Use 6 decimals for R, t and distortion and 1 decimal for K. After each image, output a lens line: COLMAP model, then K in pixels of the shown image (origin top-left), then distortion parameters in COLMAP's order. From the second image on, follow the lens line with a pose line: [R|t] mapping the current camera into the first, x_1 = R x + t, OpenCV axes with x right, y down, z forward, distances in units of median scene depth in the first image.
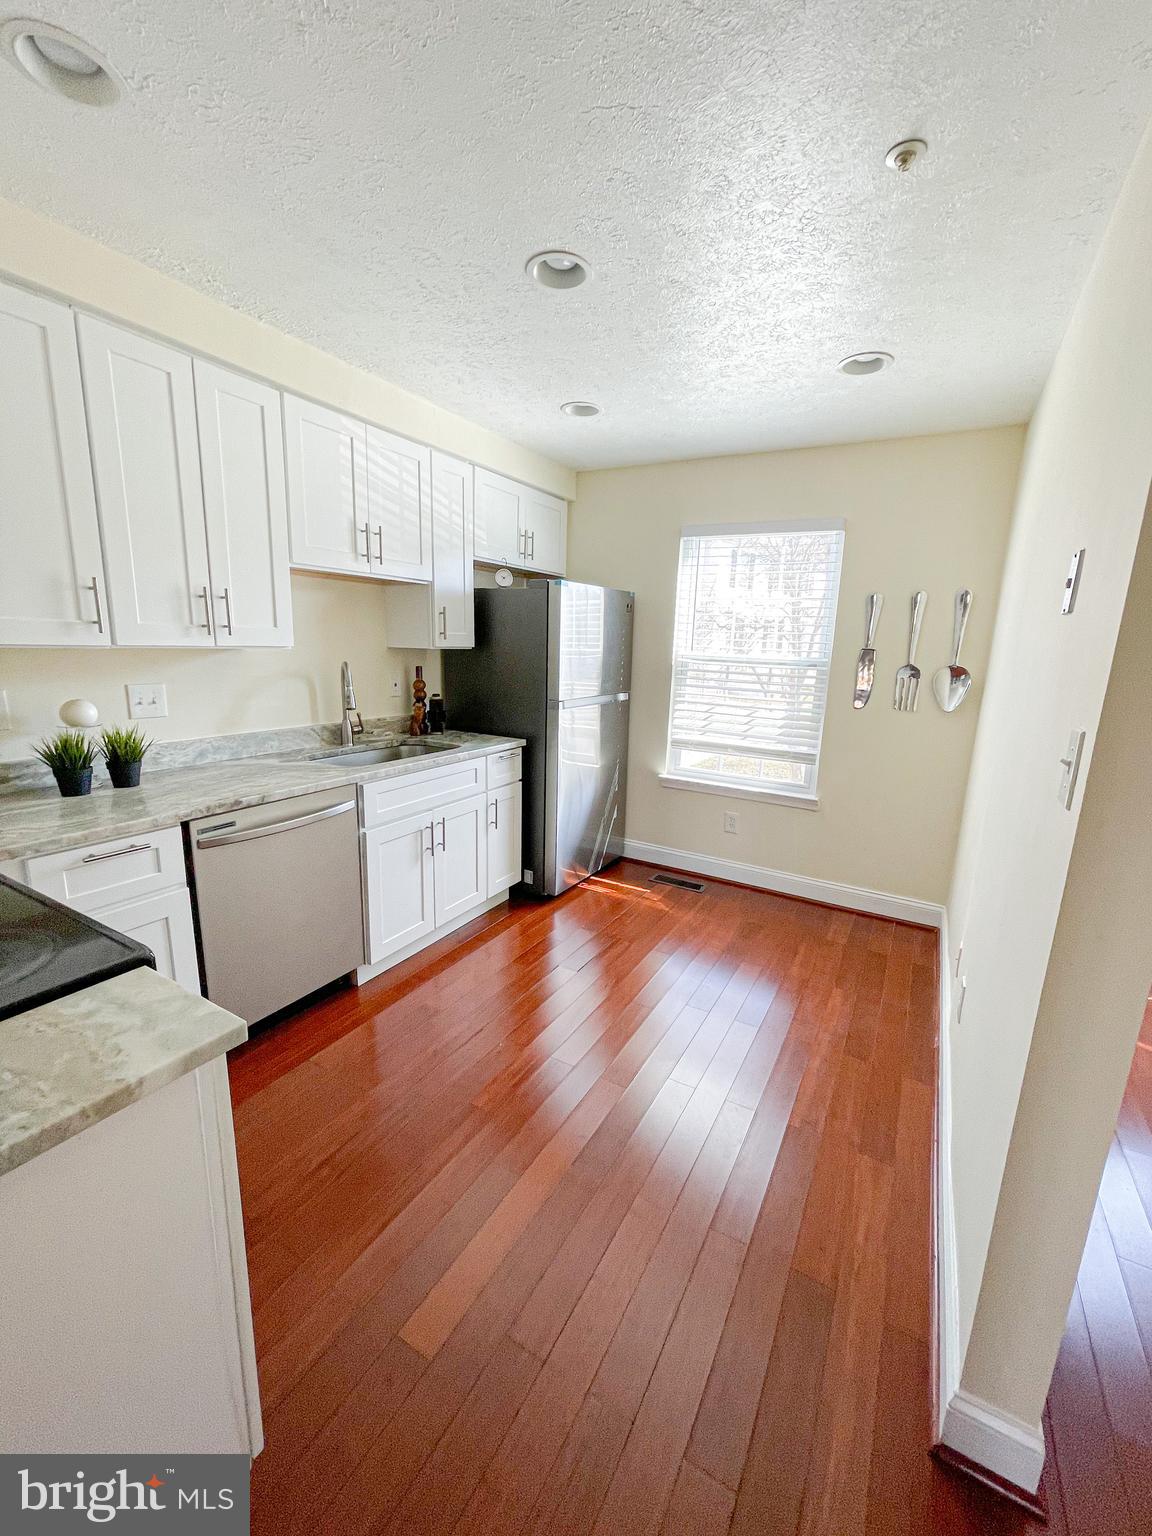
lens RADIAL K [[621.3, 0, 576.0], [0, 621.3, 768.0], [0, 0, 1]] dist [-0.013955, 0.011052]
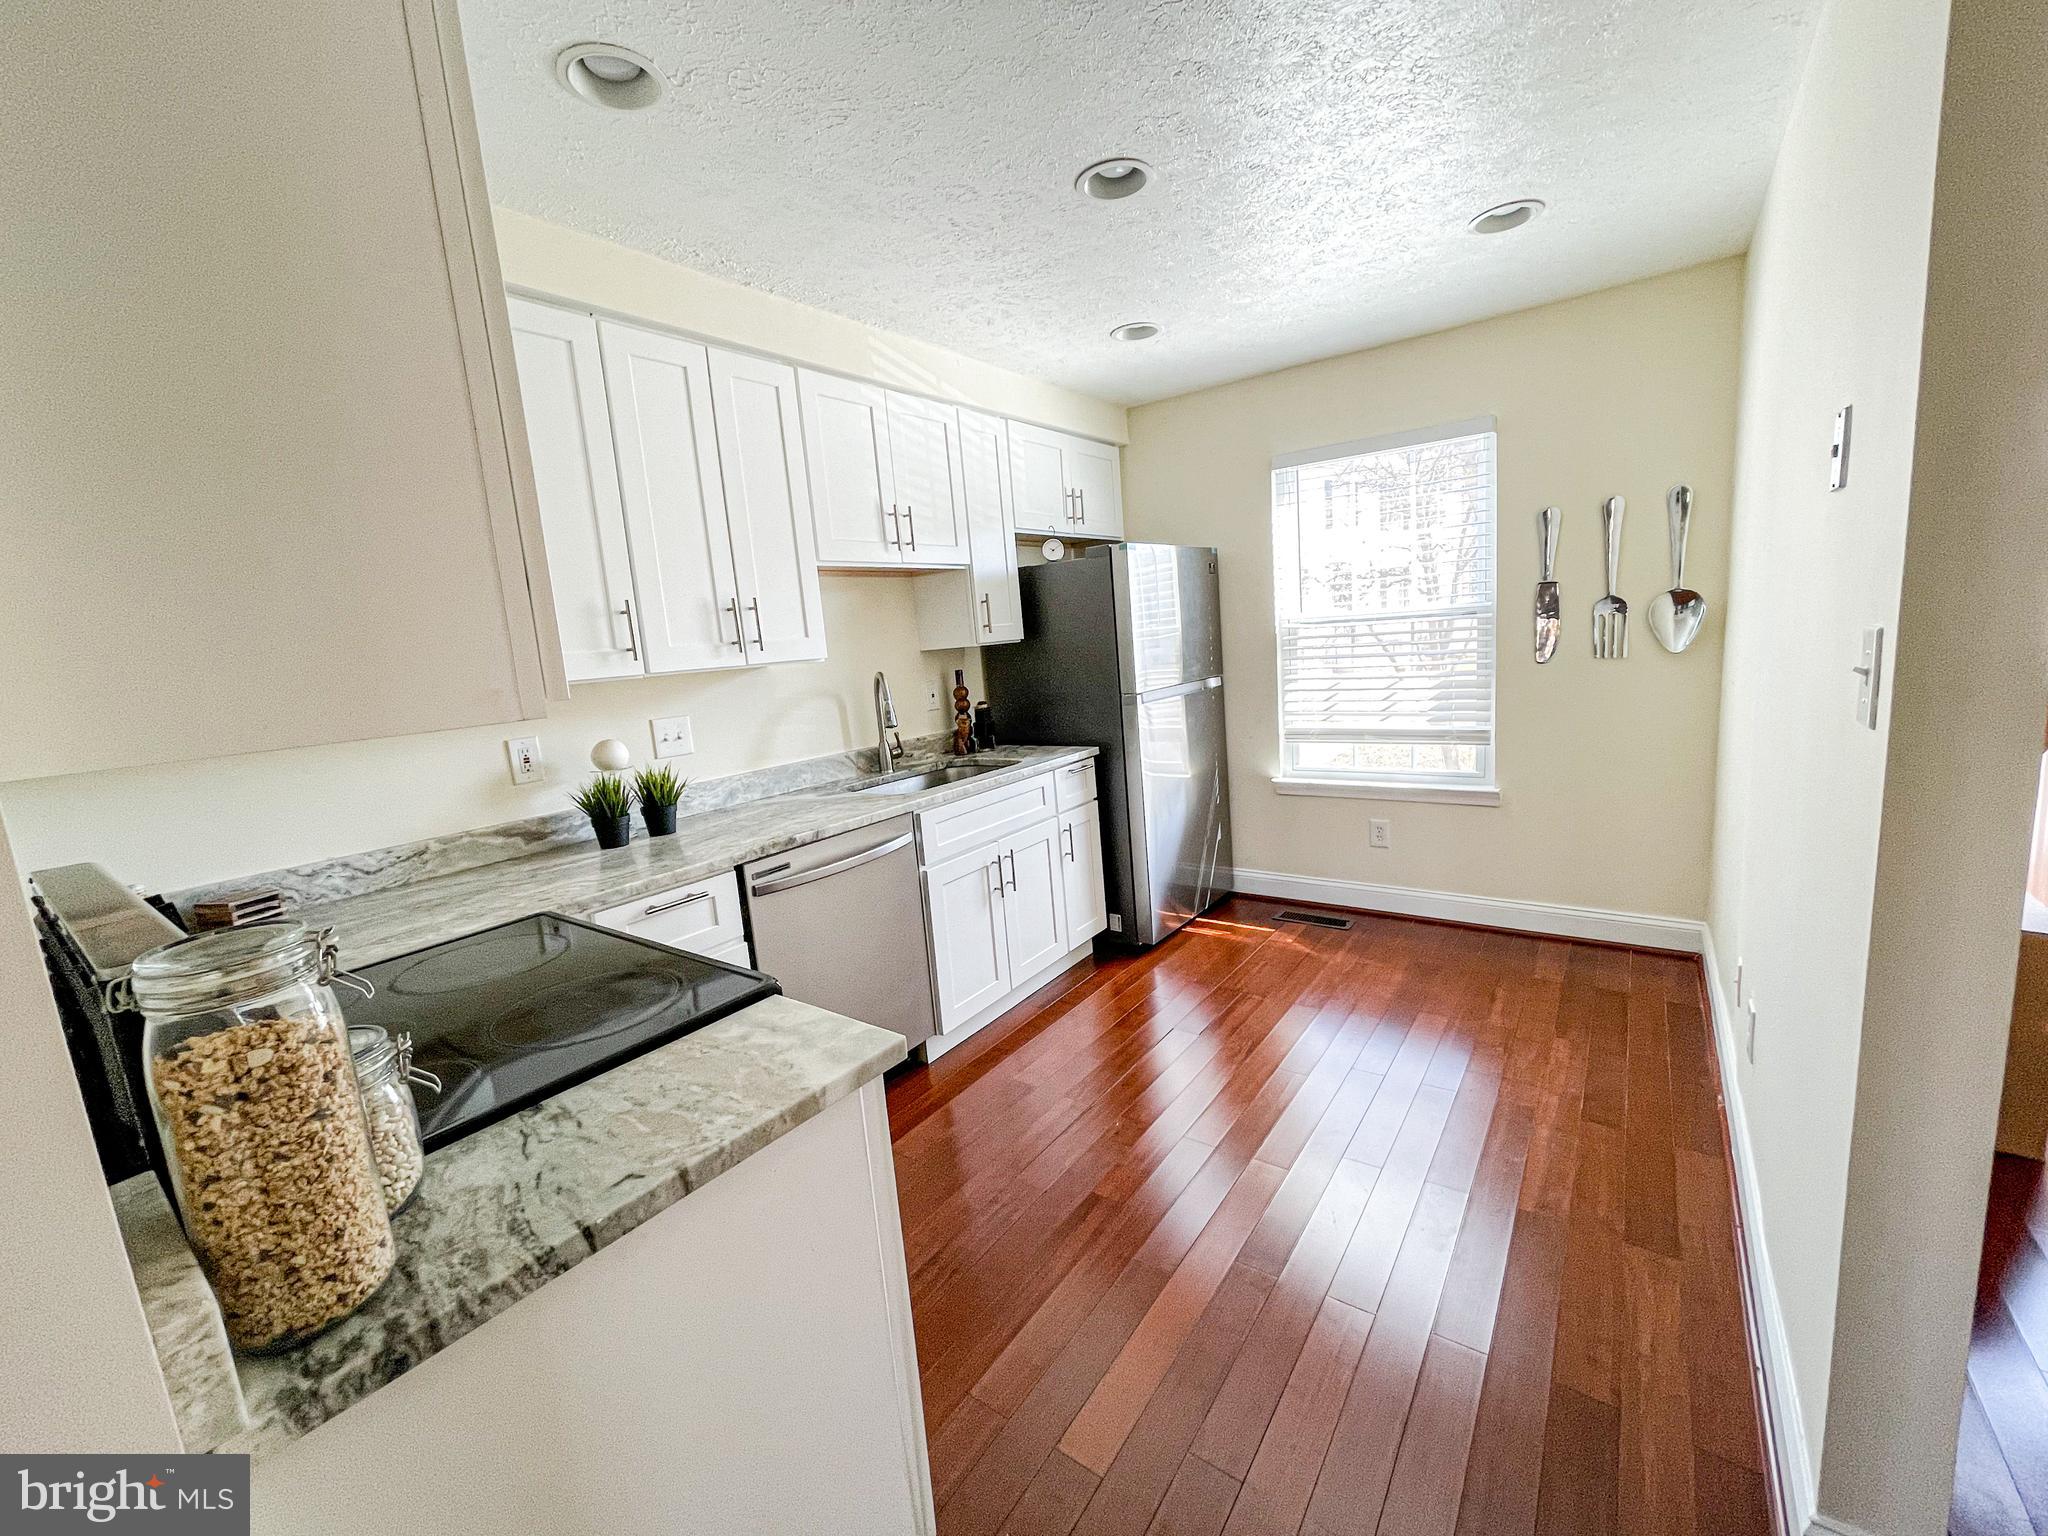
lens RADIAL K [[822.2, 0, 1024.0], [0, 822.2, 761.5], [0, 0, 1]] dist [-0.006569, 0.004103]
pose [[0.987080, -0.092077, -0.131131, -0.042769], [0.085799, 0.994915, -0.052755, 0.021768], [0.135322, 0.040823, 0.989960, -0.055367]]
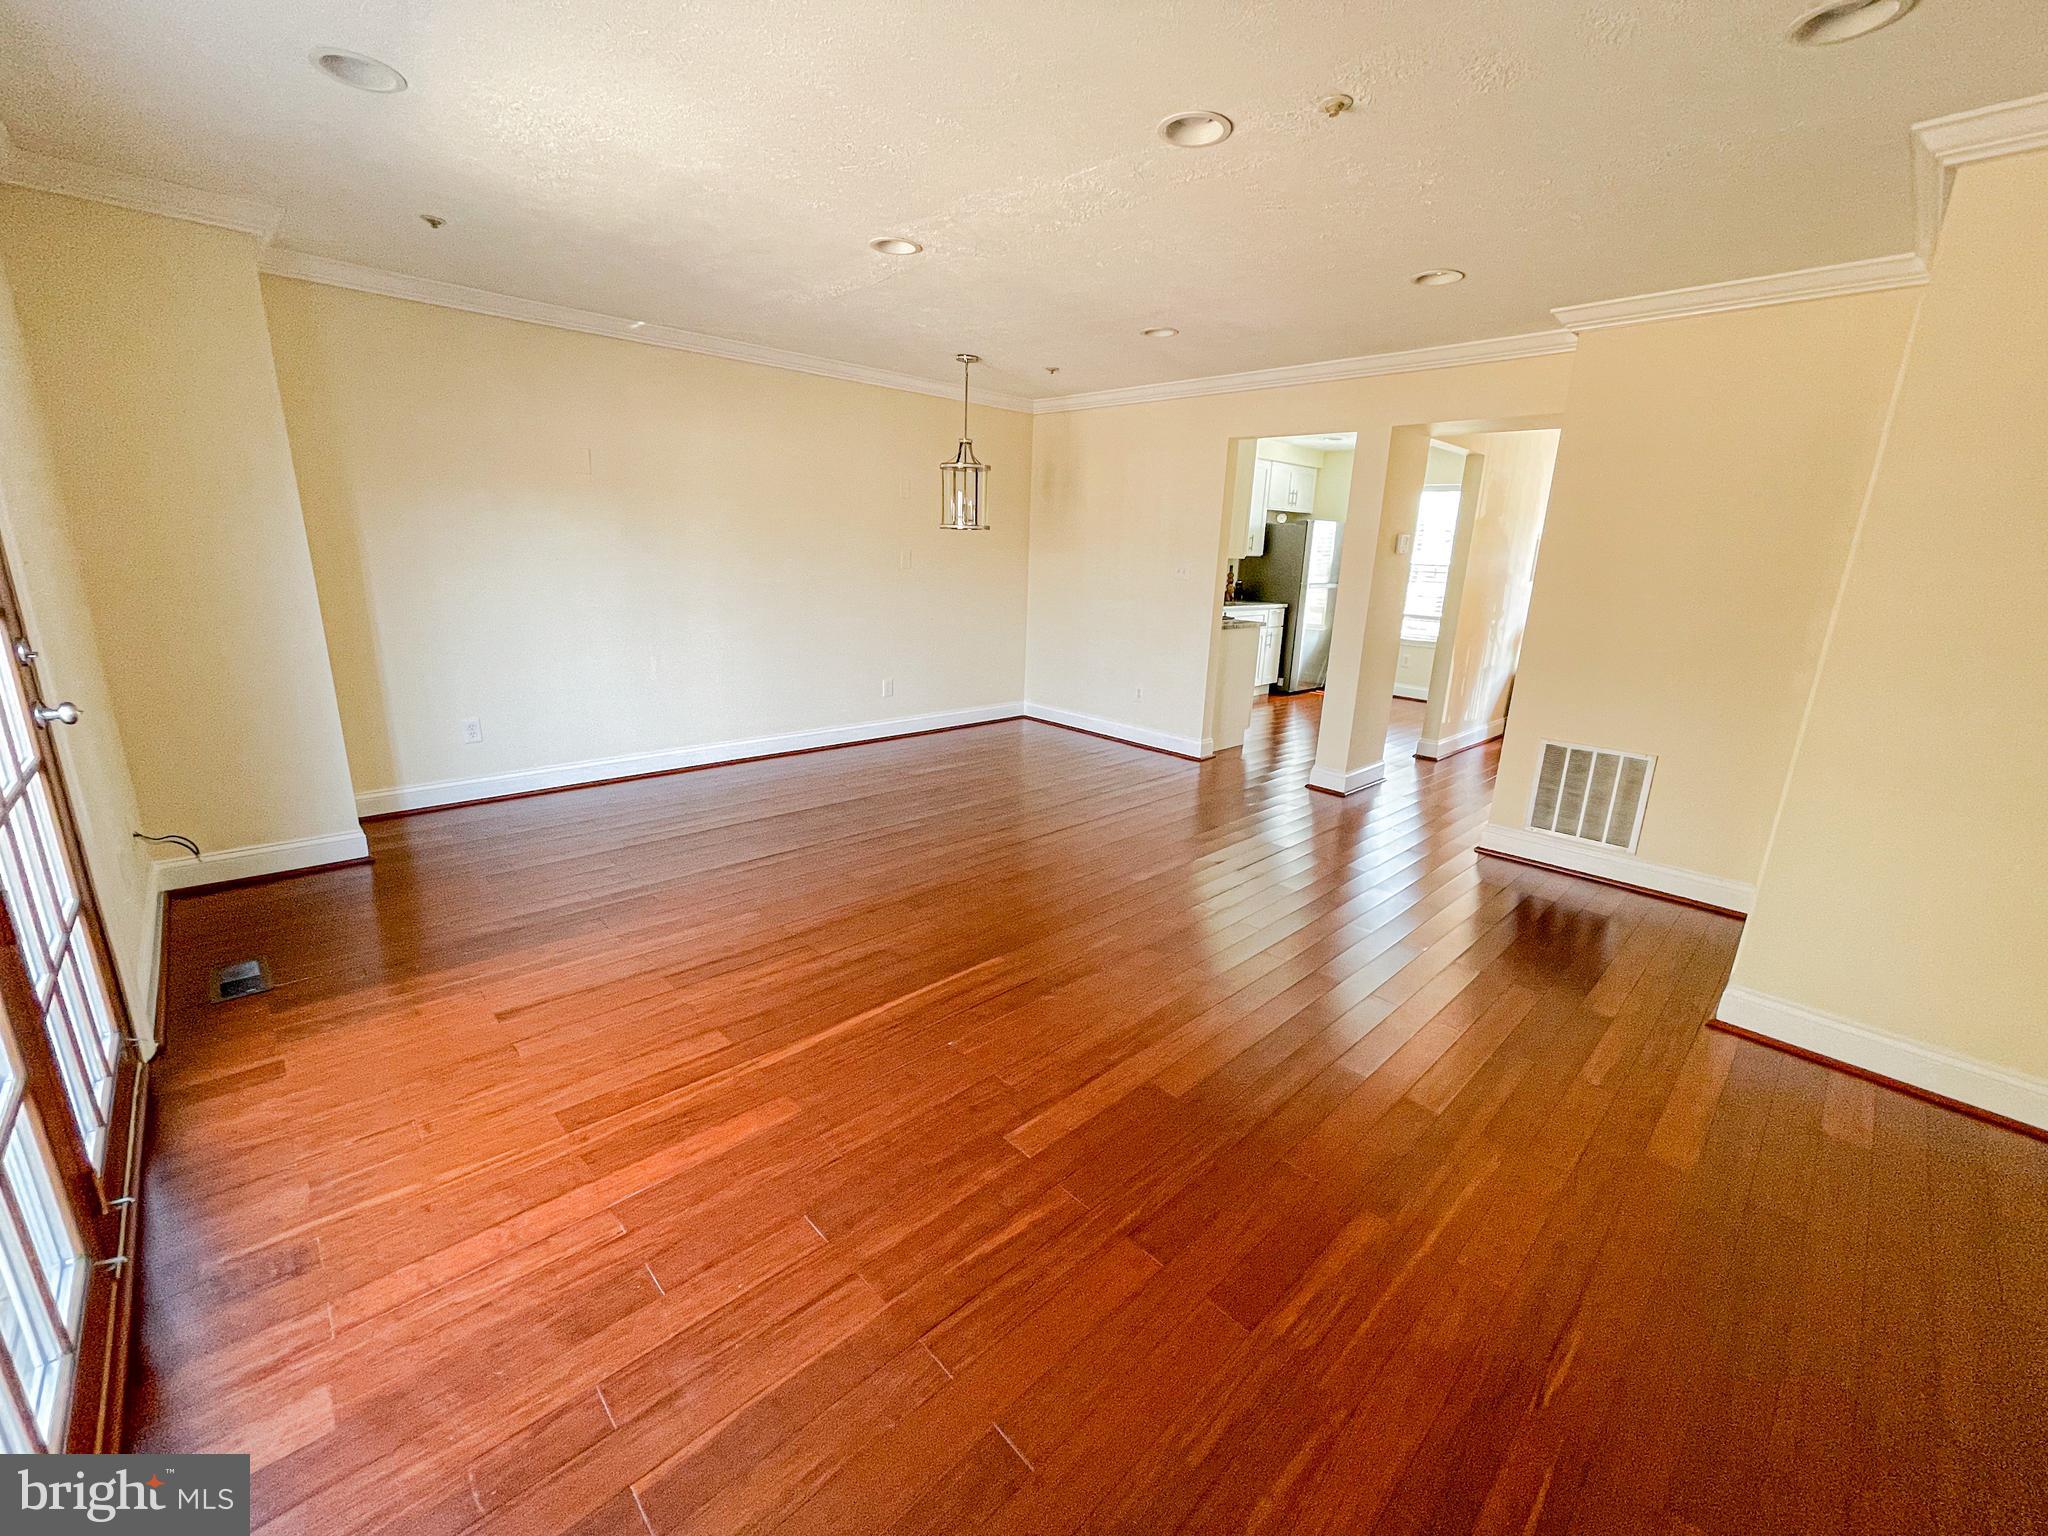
lens RADIAL K [[828.4, 0, 1022.0], [0, 828.4, 763.3], [0, 0, 1]] dist [-0.013955, 0.011052]
pose [[0.957609, 0.072507, -0.278797, -0.129122], [-0.058772, 0.996624, 0.057324, 0.378520], [0.282013, -0.038508, 0.958638, -1.855999]]
